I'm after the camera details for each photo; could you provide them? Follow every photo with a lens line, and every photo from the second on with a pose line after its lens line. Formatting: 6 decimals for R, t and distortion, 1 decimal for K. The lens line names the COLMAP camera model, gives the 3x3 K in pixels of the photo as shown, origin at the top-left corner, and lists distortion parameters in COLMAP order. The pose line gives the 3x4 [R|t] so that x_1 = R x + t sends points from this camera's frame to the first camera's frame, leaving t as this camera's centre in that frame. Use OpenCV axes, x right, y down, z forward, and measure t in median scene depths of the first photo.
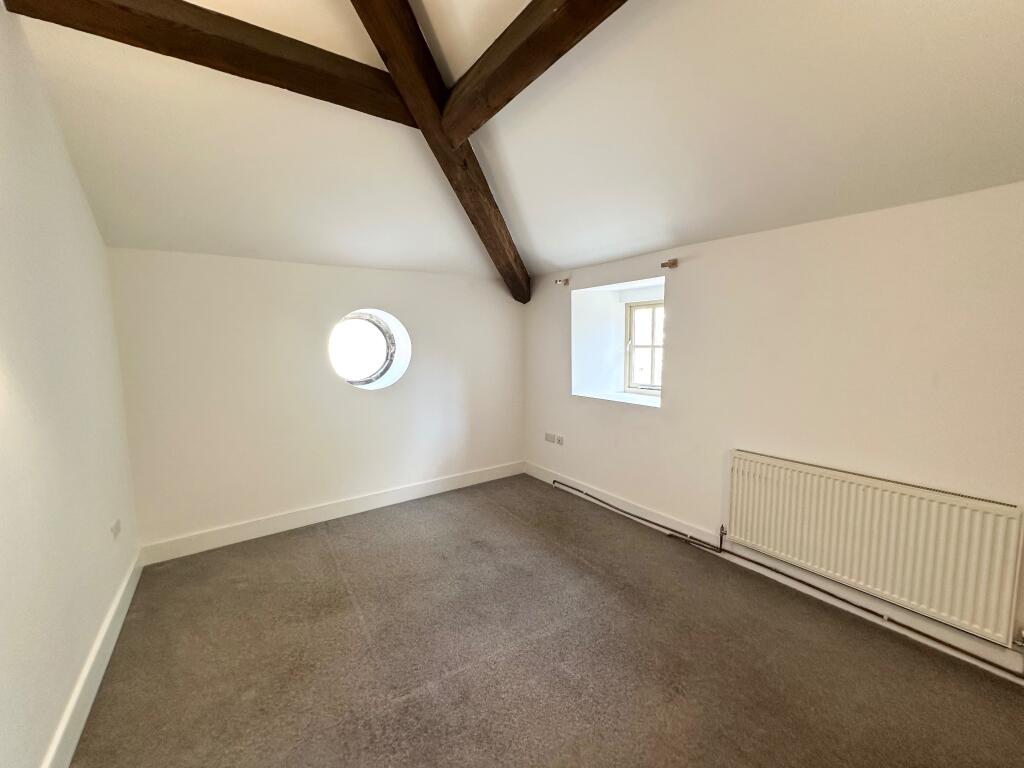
lens RADIAL K [[409.6, 0, 513.3], [0, 409.6, 378.2], [0, 0, 1]] dist [-0.001504, 0.000758]
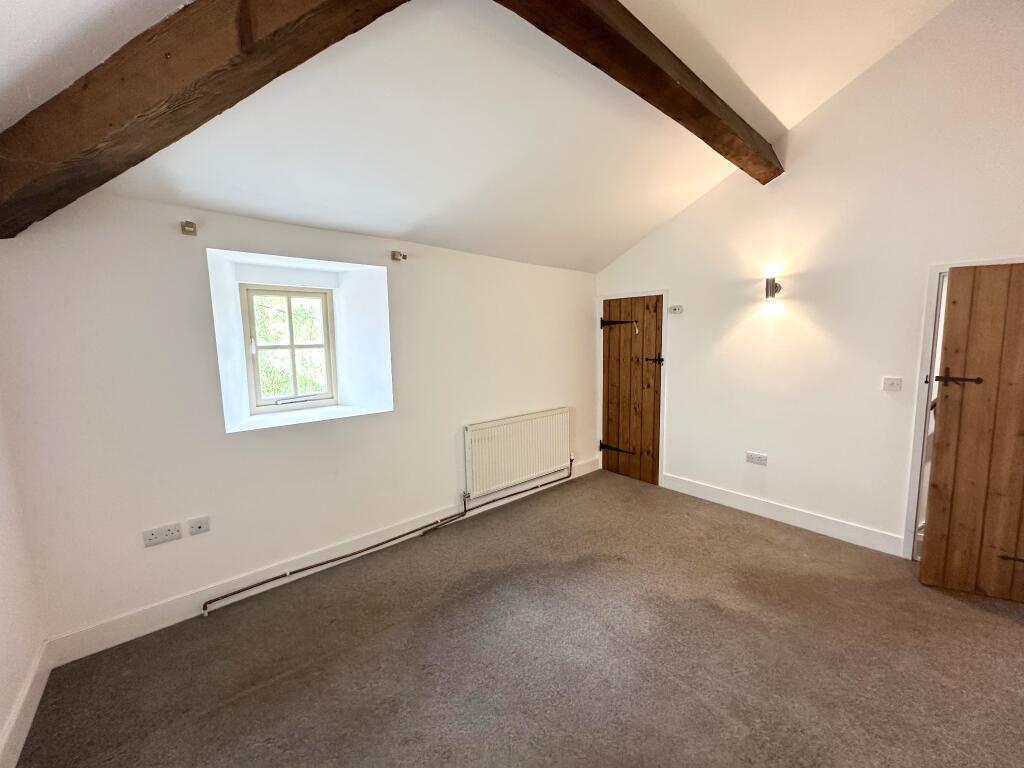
lens RADIAL K [[409.6, 0, 507.1], [0, 409.6, 384.3], [0, 0, 1]] dist [-0.001504, 0.000758]
pose [[-0.102017, -0.103025, 0.989433, -0.501872], [0.103733, 0.988098, 0.113582, -0.057268], [-0.989359, 0.114224, -0.090115, 0.725021]]
